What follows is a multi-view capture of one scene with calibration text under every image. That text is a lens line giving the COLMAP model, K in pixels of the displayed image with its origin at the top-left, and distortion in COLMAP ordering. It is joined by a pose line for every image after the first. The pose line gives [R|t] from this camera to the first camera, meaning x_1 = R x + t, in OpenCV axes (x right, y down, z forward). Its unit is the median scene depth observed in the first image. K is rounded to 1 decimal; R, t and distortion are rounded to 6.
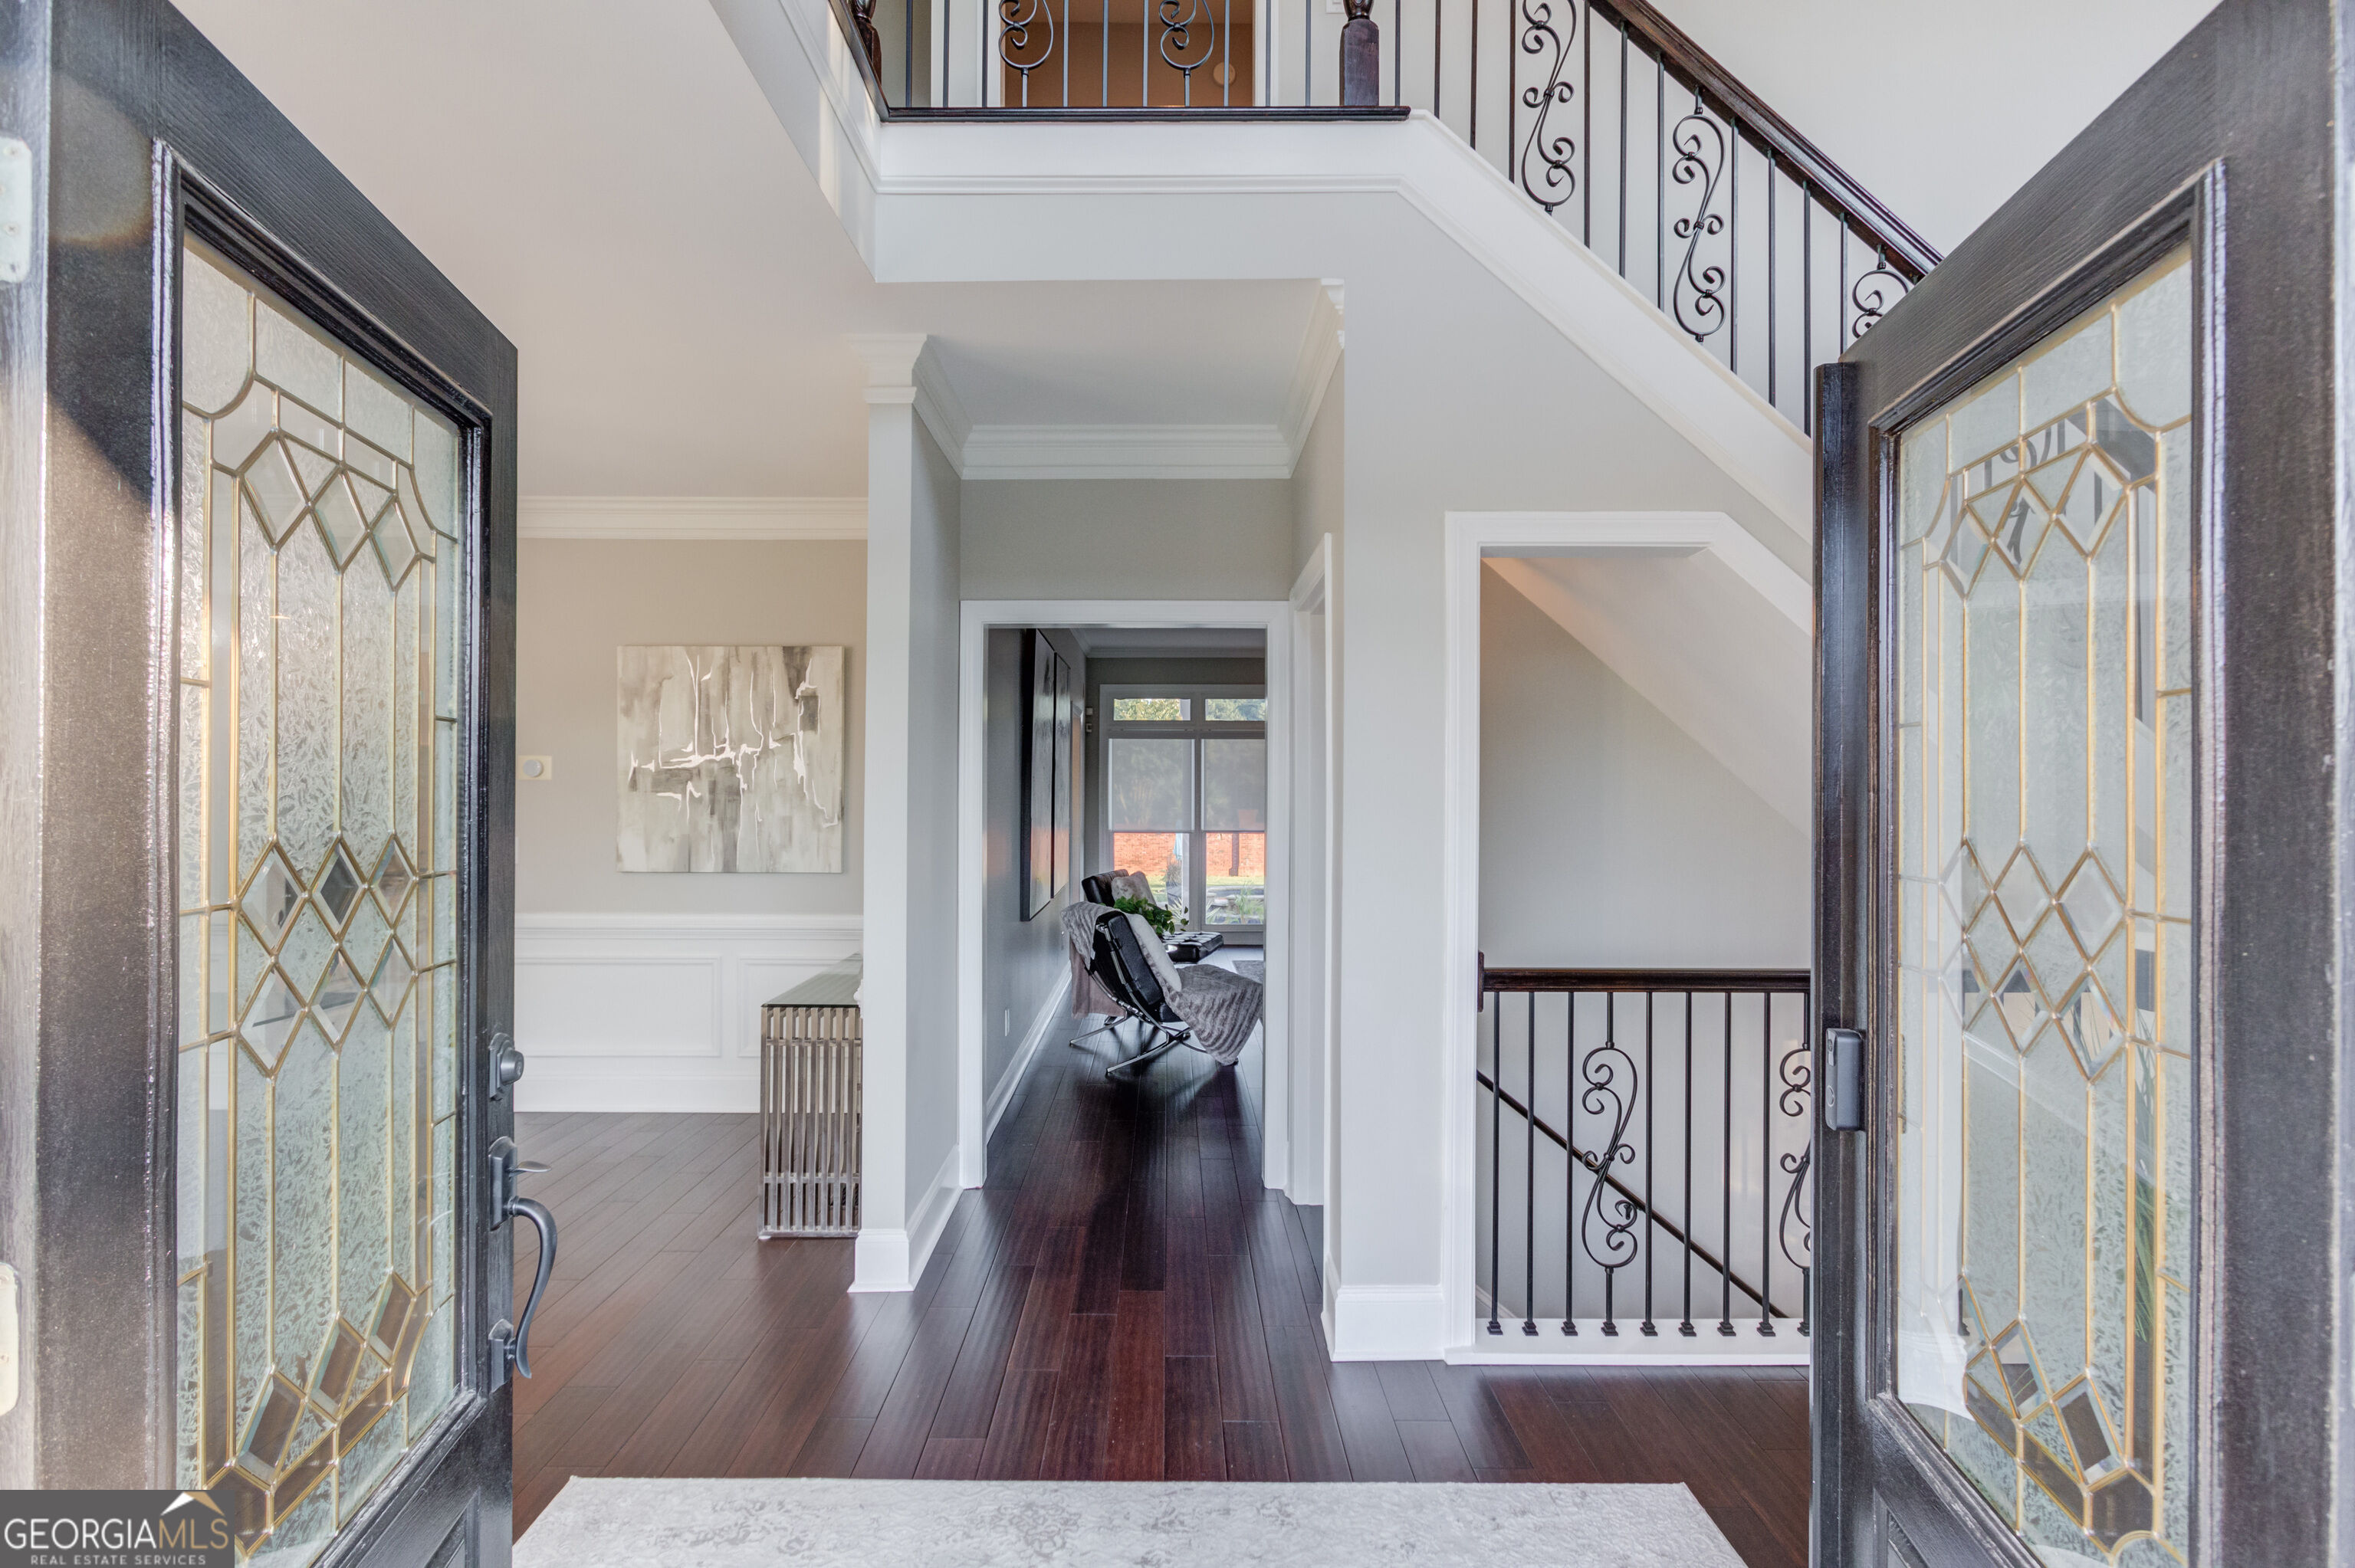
lens RADIAL K [[1169.4, 0, 1182.9], [0, 1169.4, 775.9], [0, 0, 1]] dist [-0.003221, -0.001440]
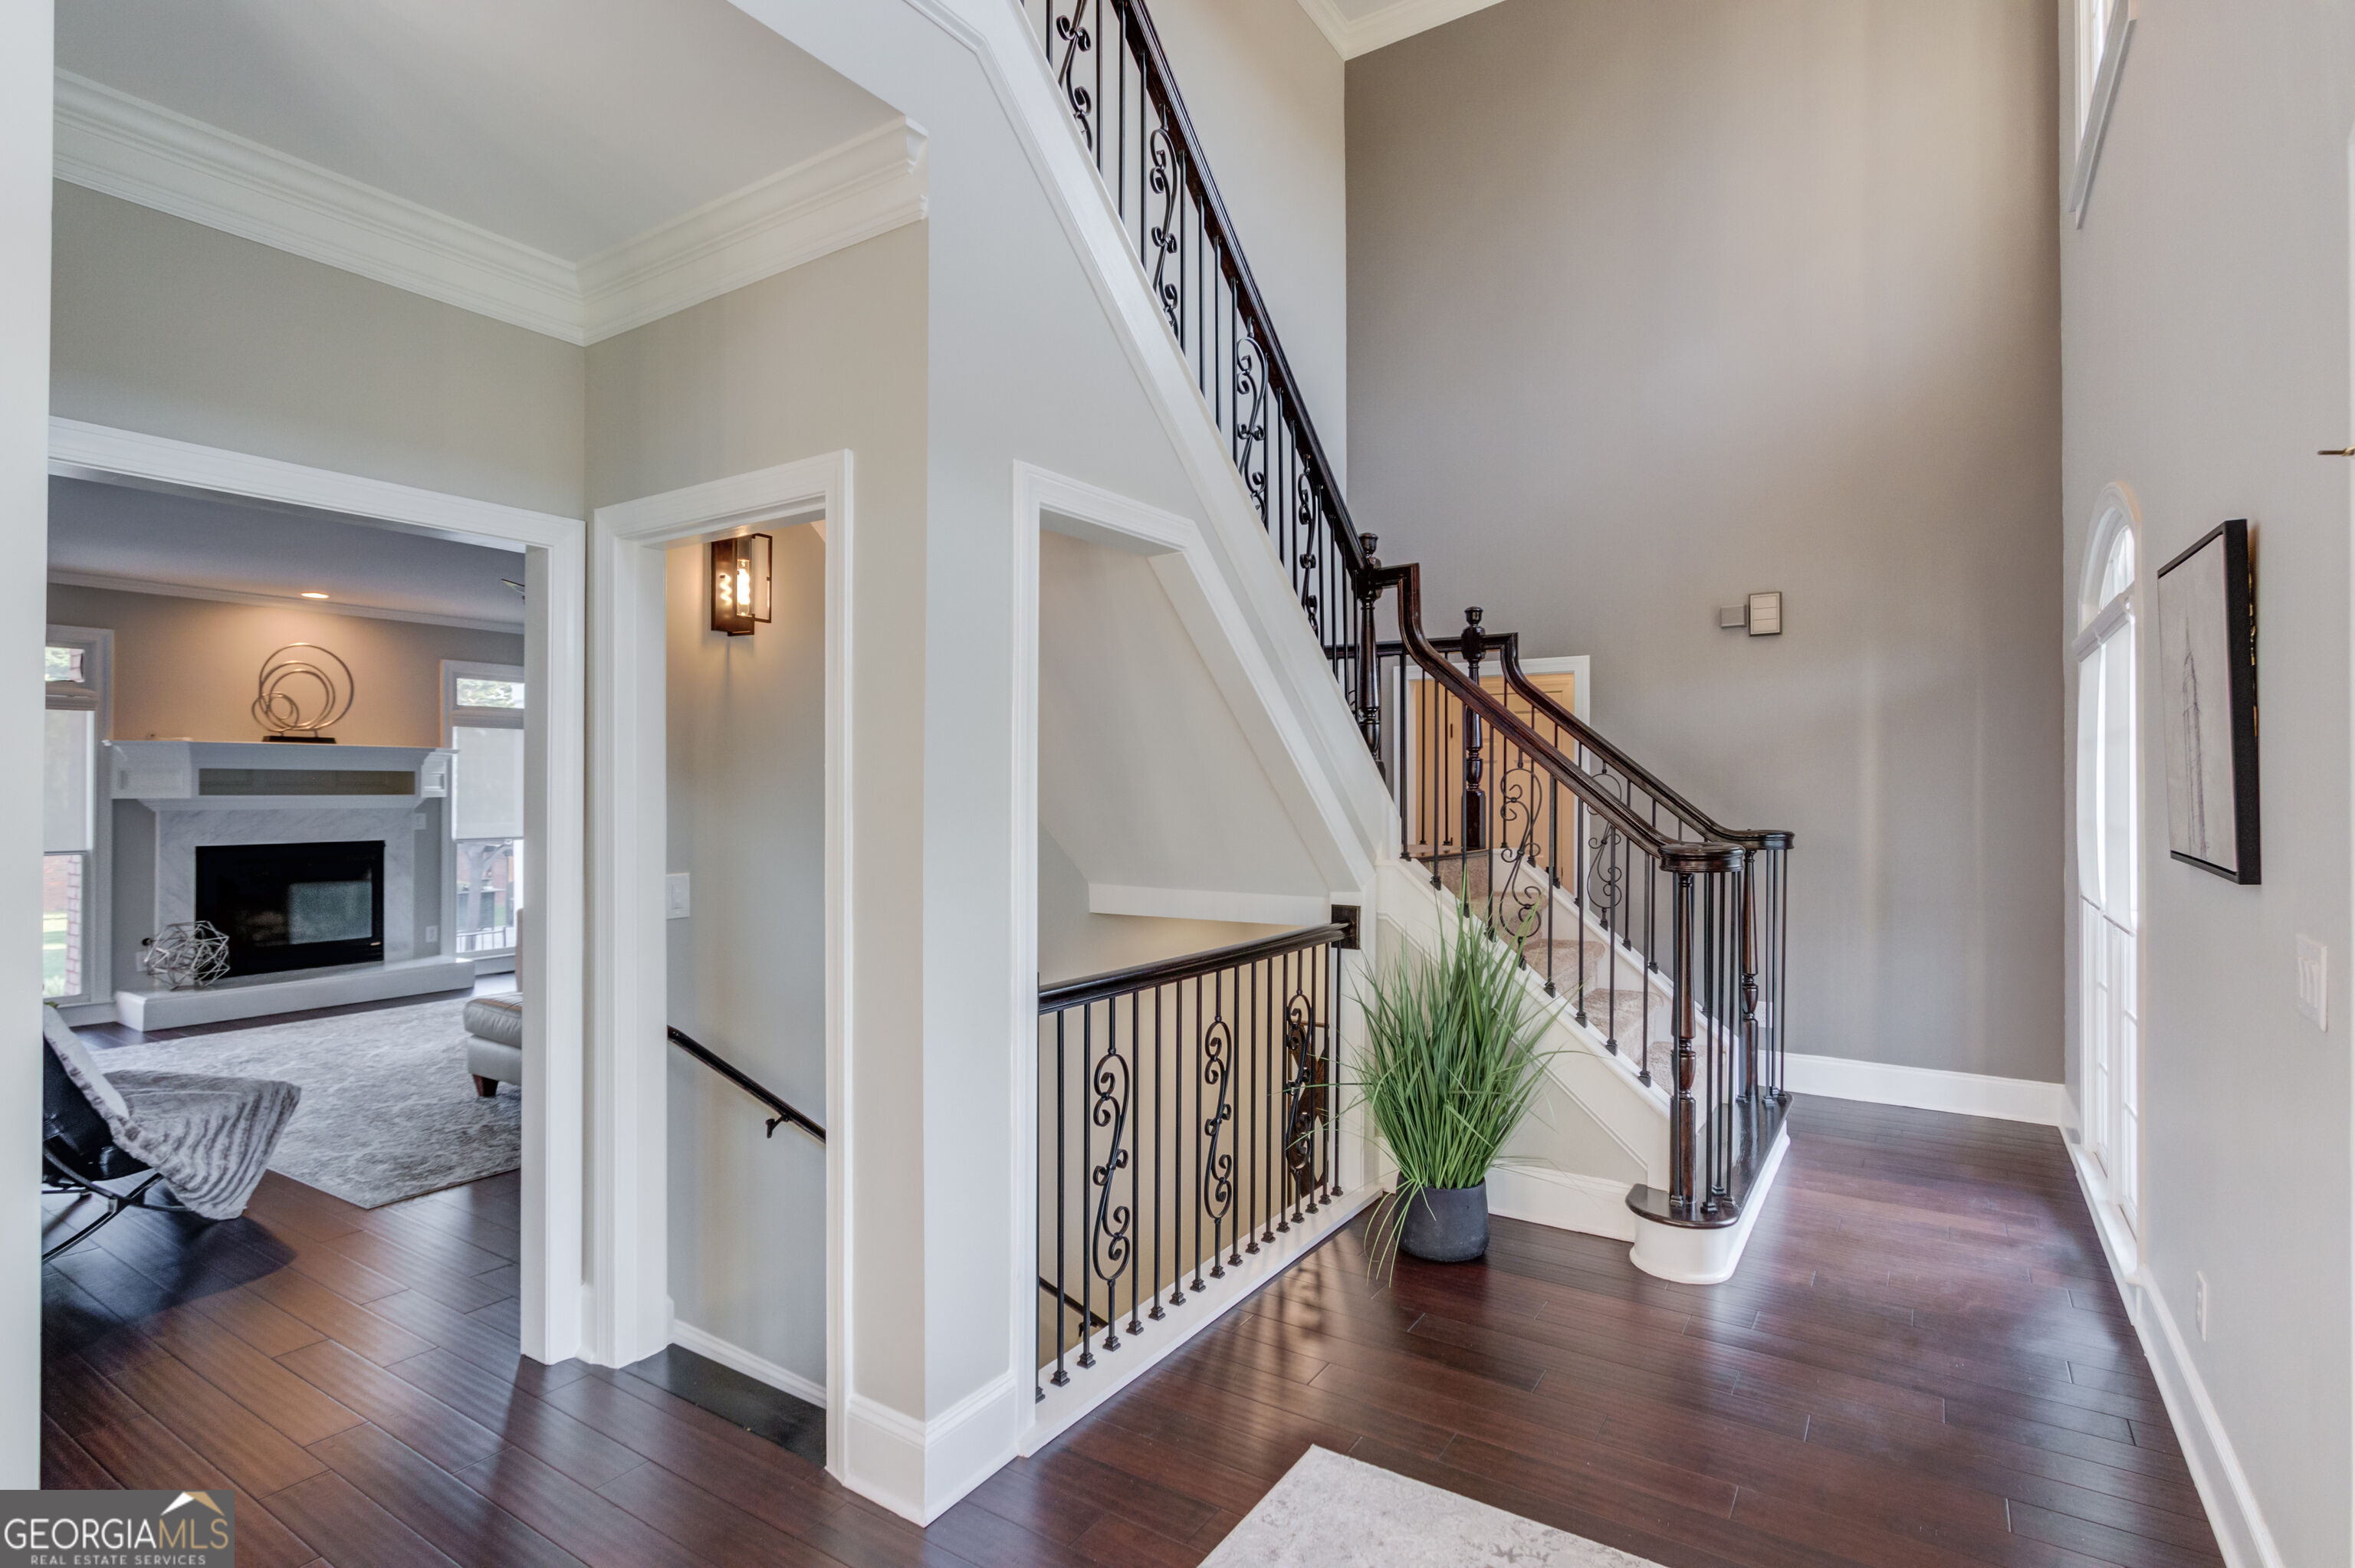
lens RADIAL K [[1169.4, 0, 1182.9], [0, 1169.4, 775.9], [0, 0, 1]] dist [-0.003221, -0.001440]
pose [[0.542567, 0.011683, 0.839931, -0.415727], [-0.008777, 0.999928, -0.008239, 0.012224], [-0.839967, -0.002902, 0.542630, 0.423629]]
